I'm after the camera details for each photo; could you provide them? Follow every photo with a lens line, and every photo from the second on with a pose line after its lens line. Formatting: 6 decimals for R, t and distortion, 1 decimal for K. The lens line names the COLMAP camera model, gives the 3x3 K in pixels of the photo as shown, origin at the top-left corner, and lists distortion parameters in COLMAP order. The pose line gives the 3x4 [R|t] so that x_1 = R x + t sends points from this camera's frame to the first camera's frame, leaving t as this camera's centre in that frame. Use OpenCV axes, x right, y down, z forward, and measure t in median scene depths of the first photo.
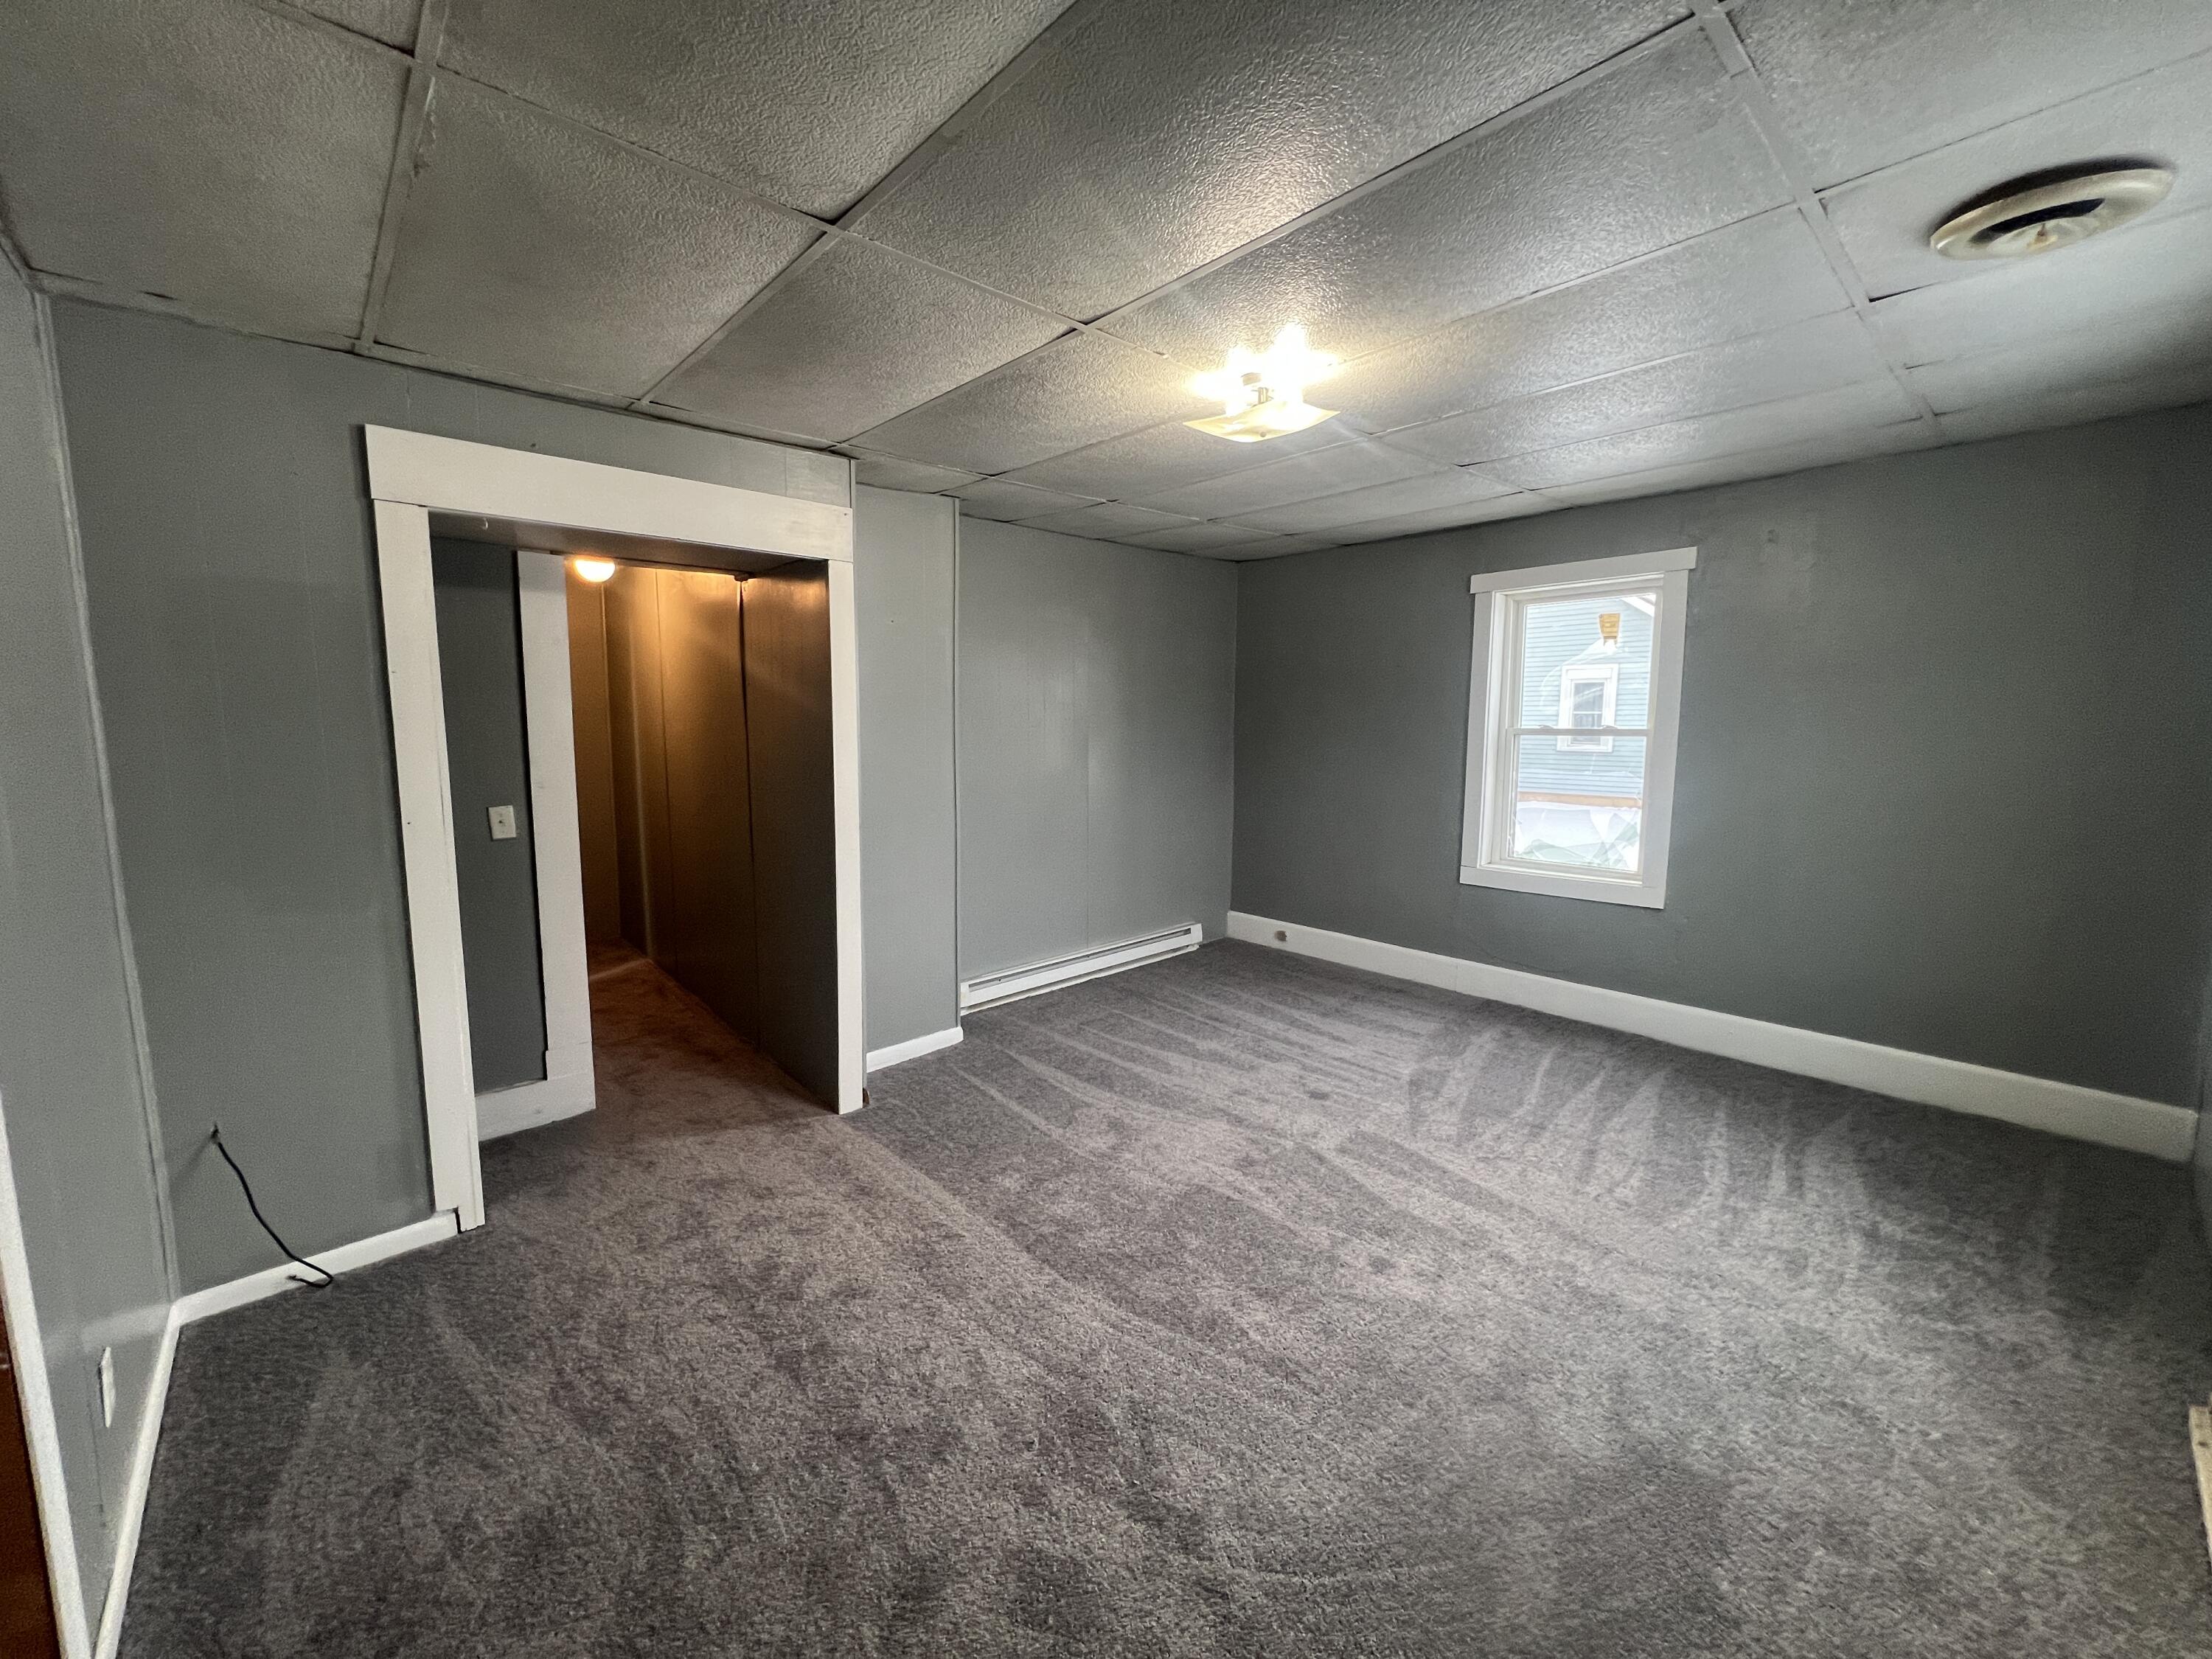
lens RADIAL K [[882.7, 0, 1101.5], [0, 882.7, 822.3], [0, 0, 1]] dist [-0.001362, -0.000158]
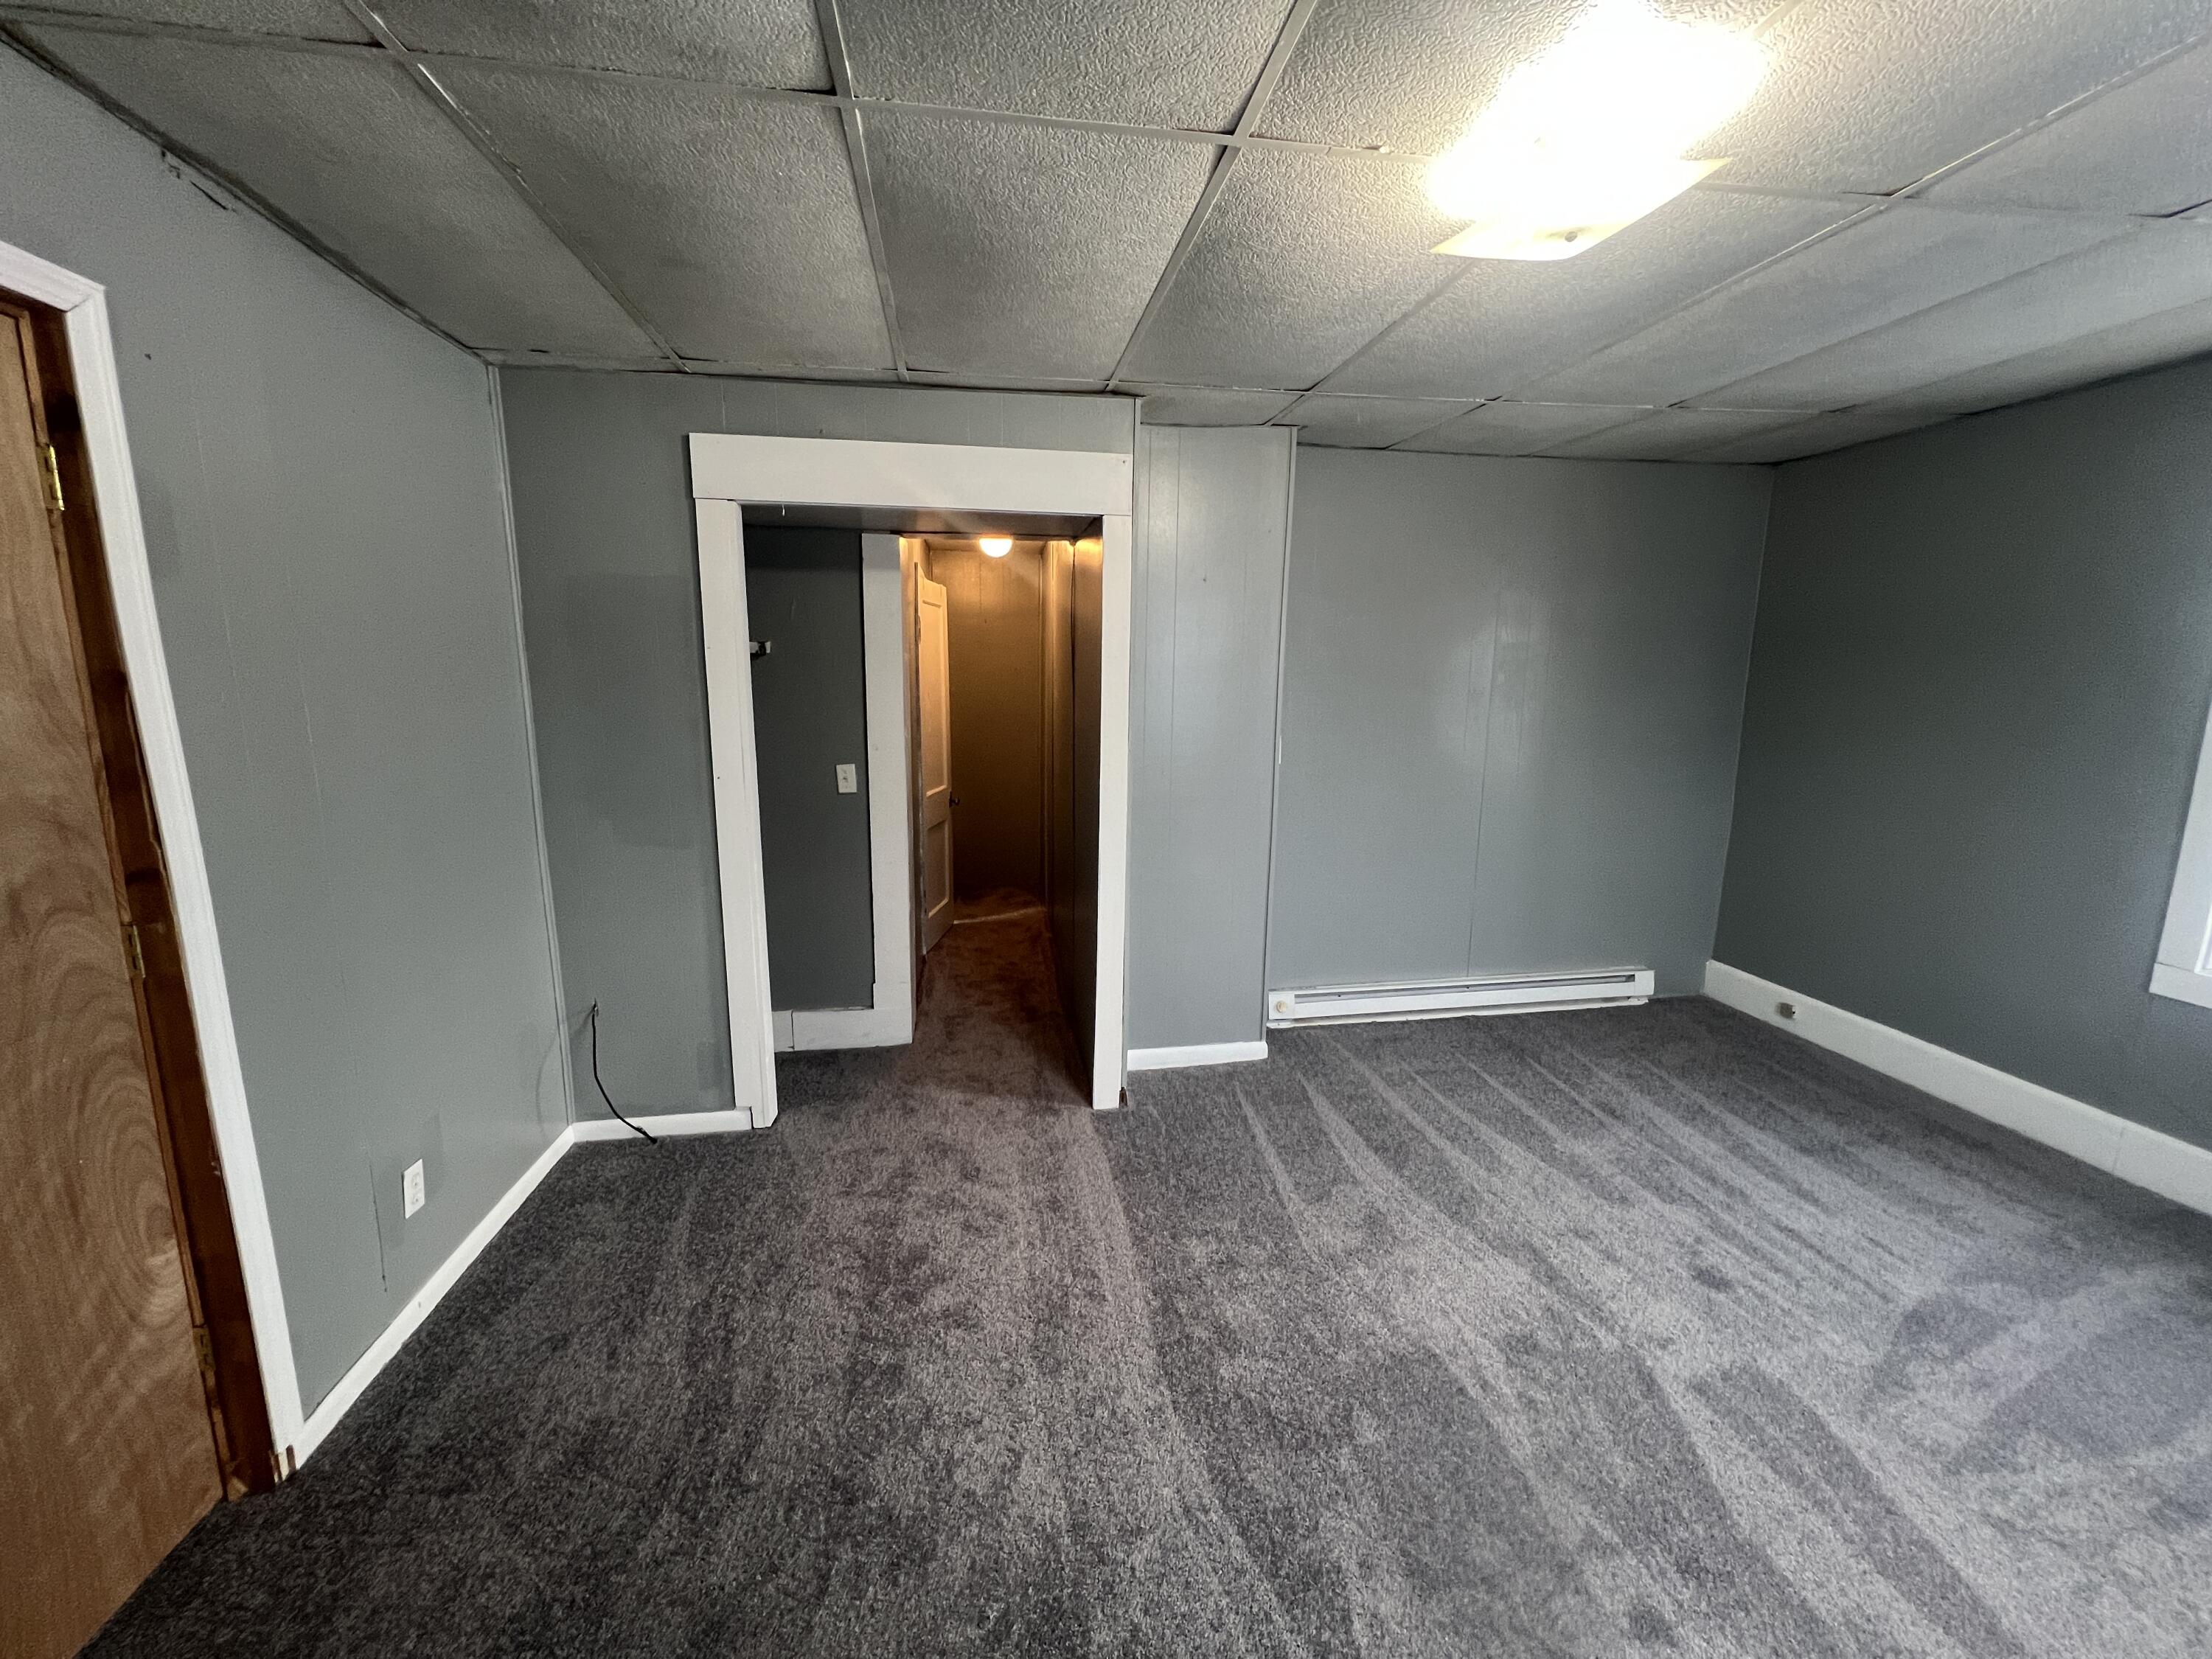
lens RADIAL K [[882.7, 0, 1101.5], [0, 882.7, 822.3], [0, 0, 1]] dist [-0.001362, -0.000158]
pose [[0.830746, 0.095689, -0.548366, 0.213609], [-0.072600, 0.995325, 0.063696, -0.039140], [0.551897, -0.013104, 0.833809, 0.230144]]
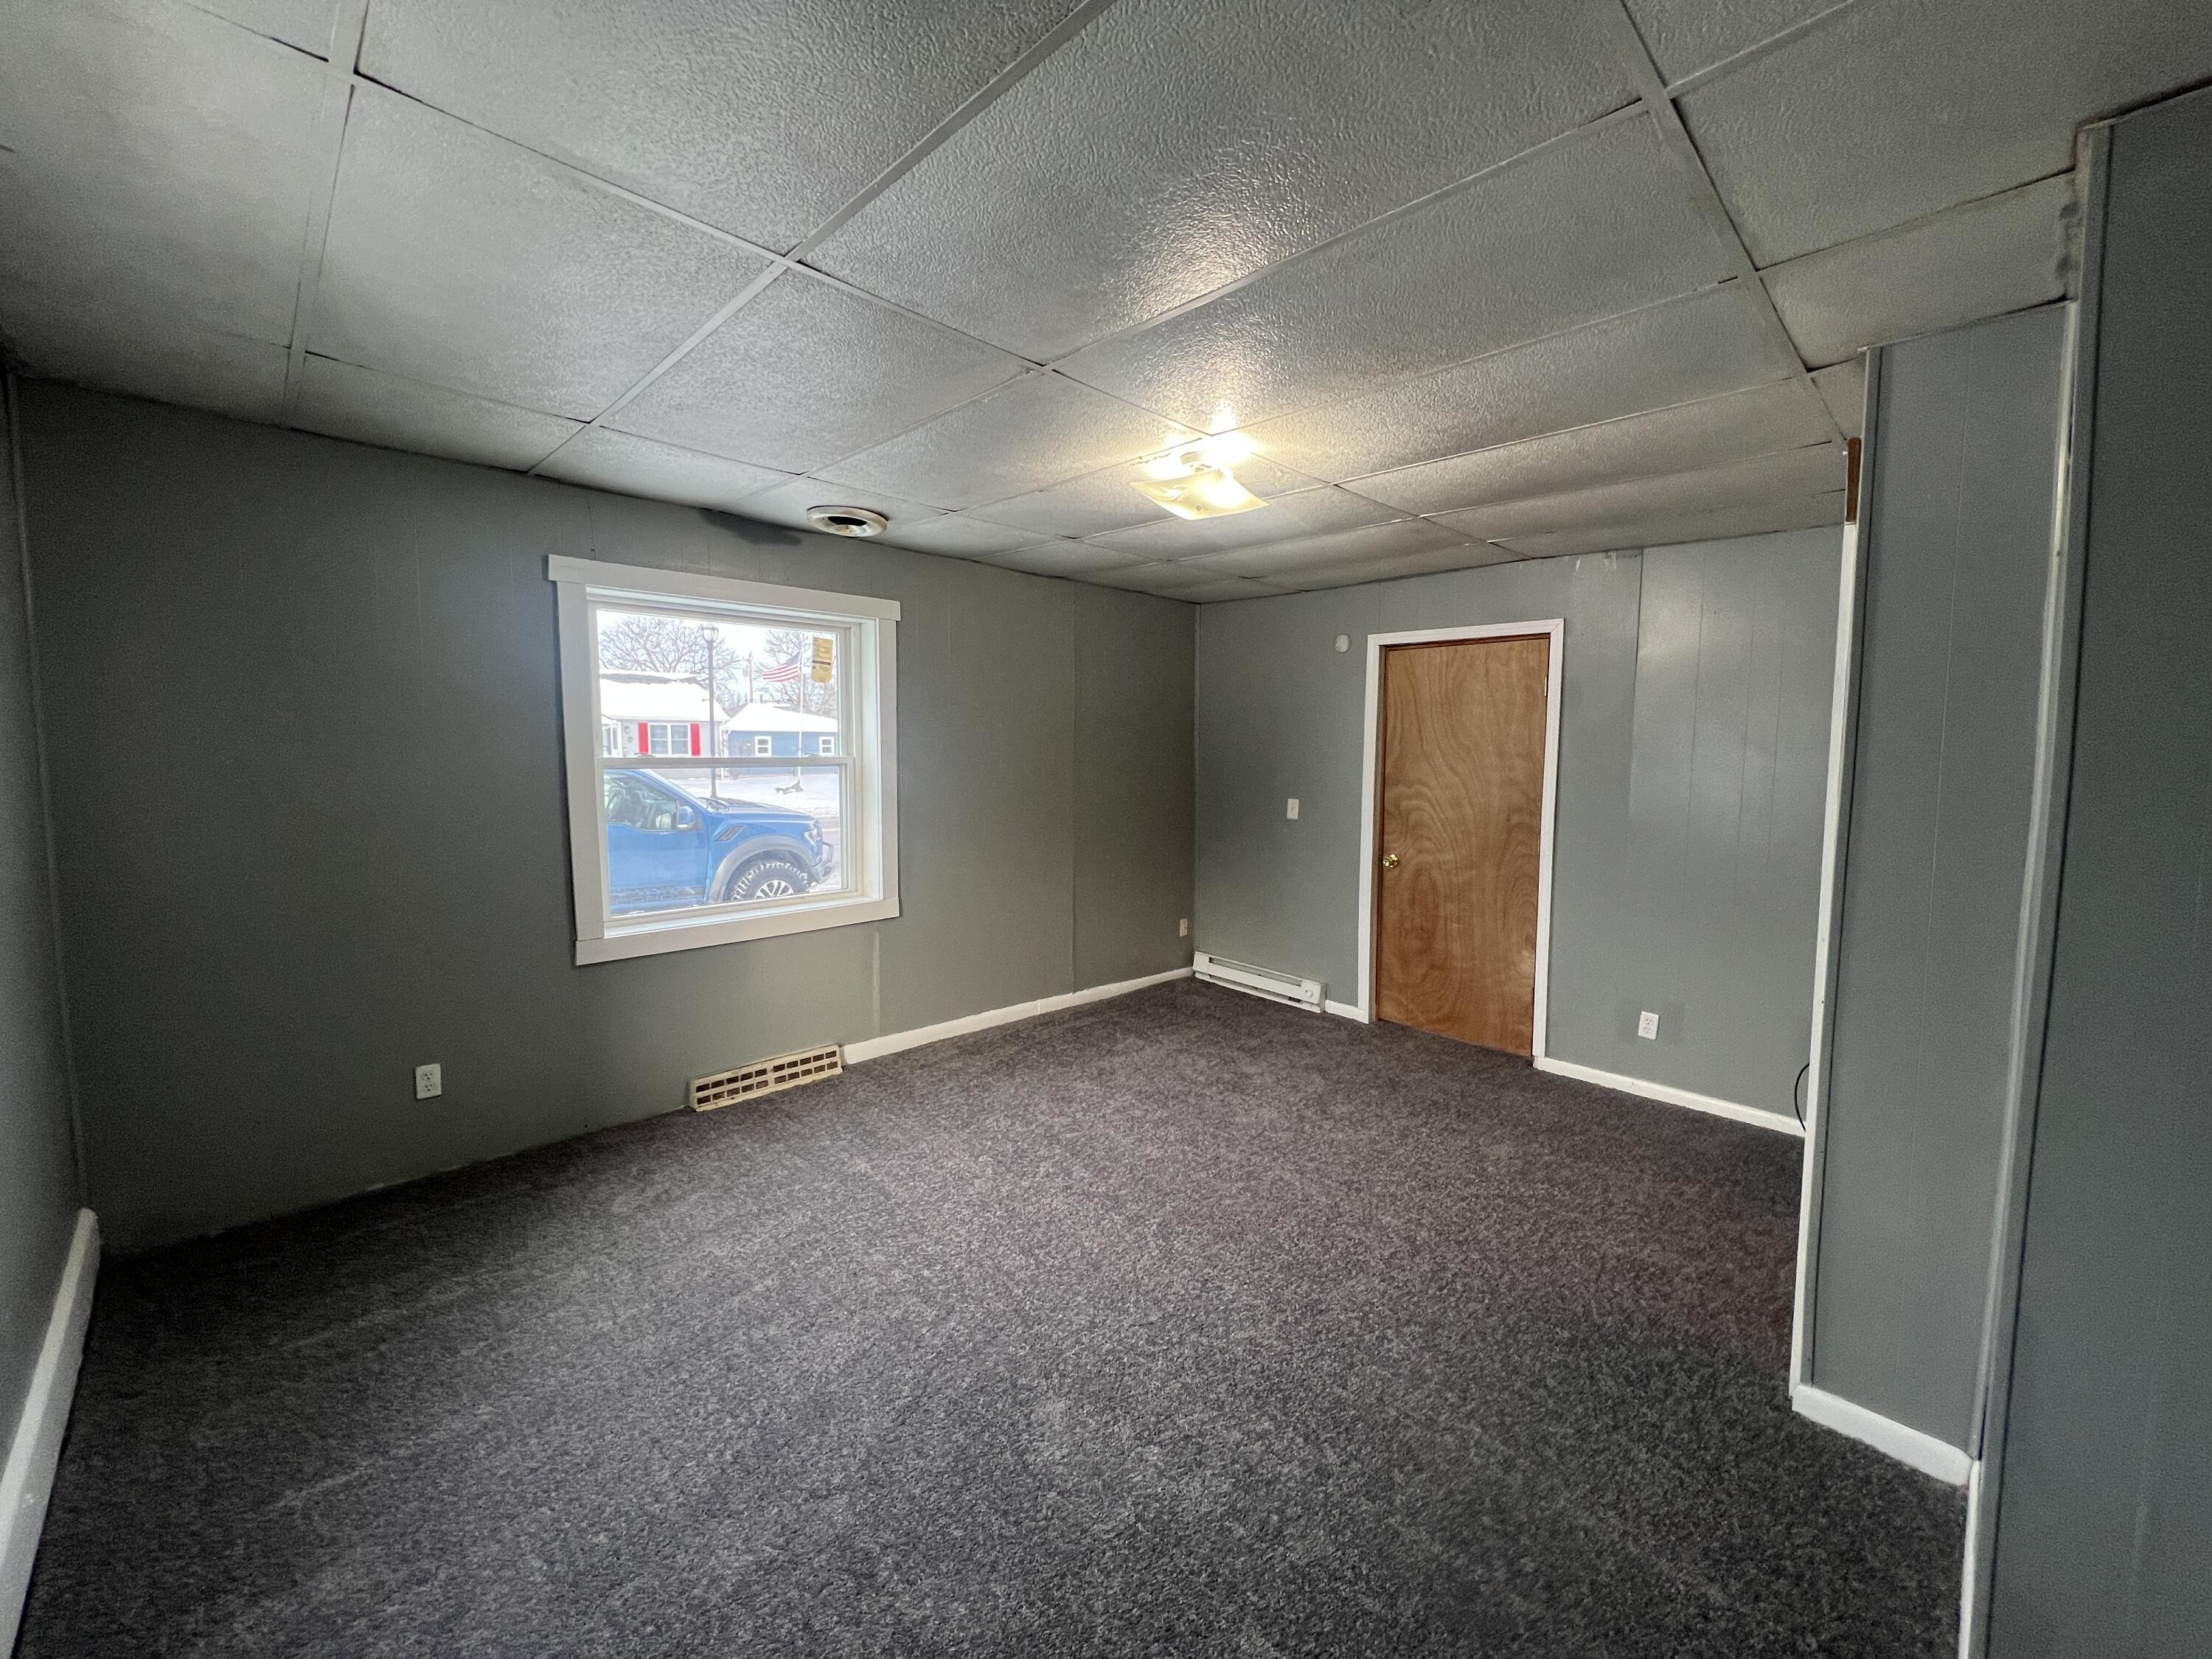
lens RADIAL K [[882.7, 0, 1101.5], [0, 882.7, 822.3], [0, 0, 1]] dist [-0.001362, -0.000158]
pose [[-0.999413, -0.006325, -0.033681, 0.250528], [-0.013269, 0.977577, 0.210162, -0.210800], [0.031596, 0.210485, -0.977086, 1.620280]]
